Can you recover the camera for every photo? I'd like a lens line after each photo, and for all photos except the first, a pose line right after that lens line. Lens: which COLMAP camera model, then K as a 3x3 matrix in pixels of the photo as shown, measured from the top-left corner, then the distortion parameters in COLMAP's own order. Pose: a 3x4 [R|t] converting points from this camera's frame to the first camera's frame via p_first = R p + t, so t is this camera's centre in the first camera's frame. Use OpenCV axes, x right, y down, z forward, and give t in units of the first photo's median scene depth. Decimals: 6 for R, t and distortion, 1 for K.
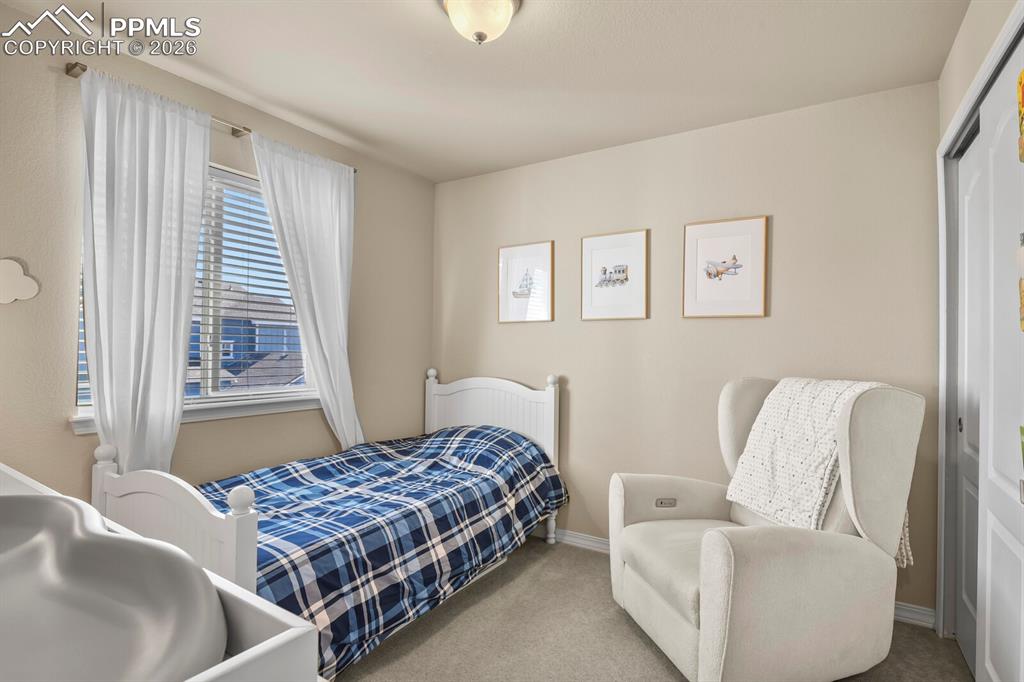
lens RADIAL K [[493.0, 0, 518.0], [0, 493.0, 343.5], [0, 0, 1]] dist [-0.014657, 0.000360]
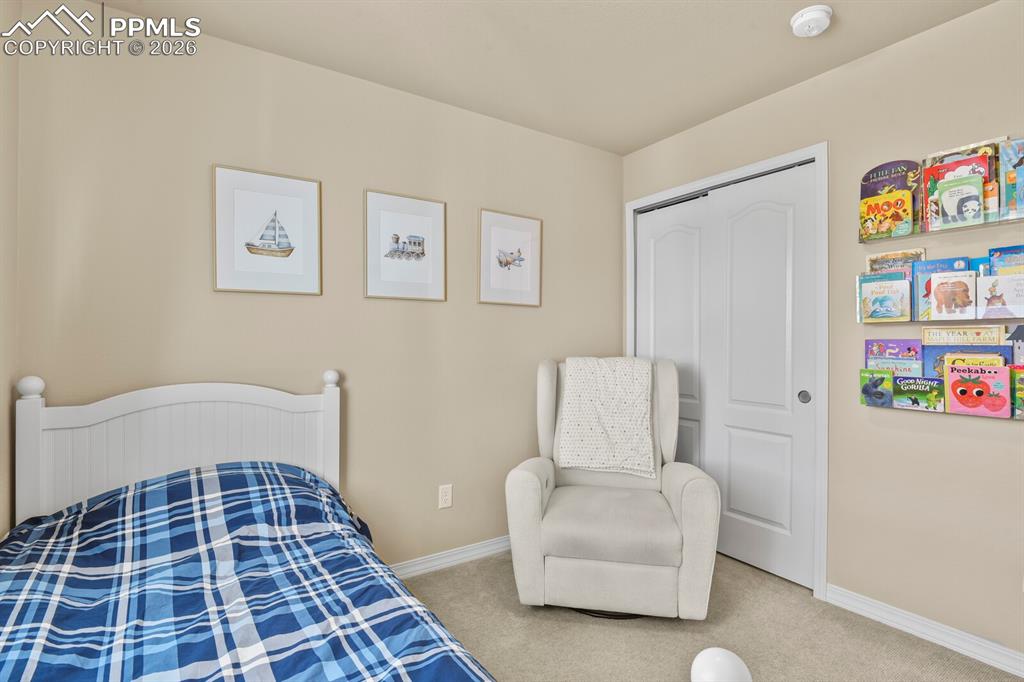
lens RADIAL K [[493.0, 0, 518.0], [0, 493.0, 343.5], [0, 0, 1]] dist [-0.014657, 0.000360]
pose [[0.416943, -0.011221, 0.908863, -0.547370], [-0.006617, 0.999860, 0.015380, 0.013733], [-0.908908, -0.012427, 0.416811, 0.535265]]
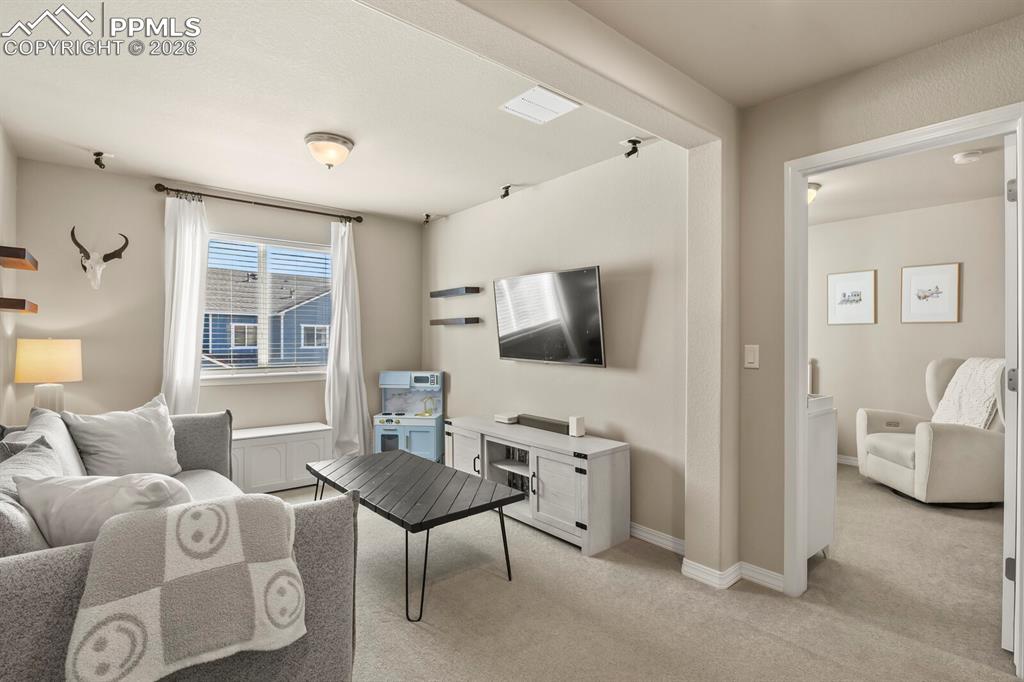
lens RADIAL K [[493.0, 0, 518.0], [0, 493.0, 343.5], [0, 0, 1]] dist [-0.014657, 0.000360]
pose [[0.950381, -0.010147, -0.310923, -0.403914], [0.015716, 0.999758, 0.015410, -0.029605], [0.310691, -0.019532, 0.950310, -1.031072]]
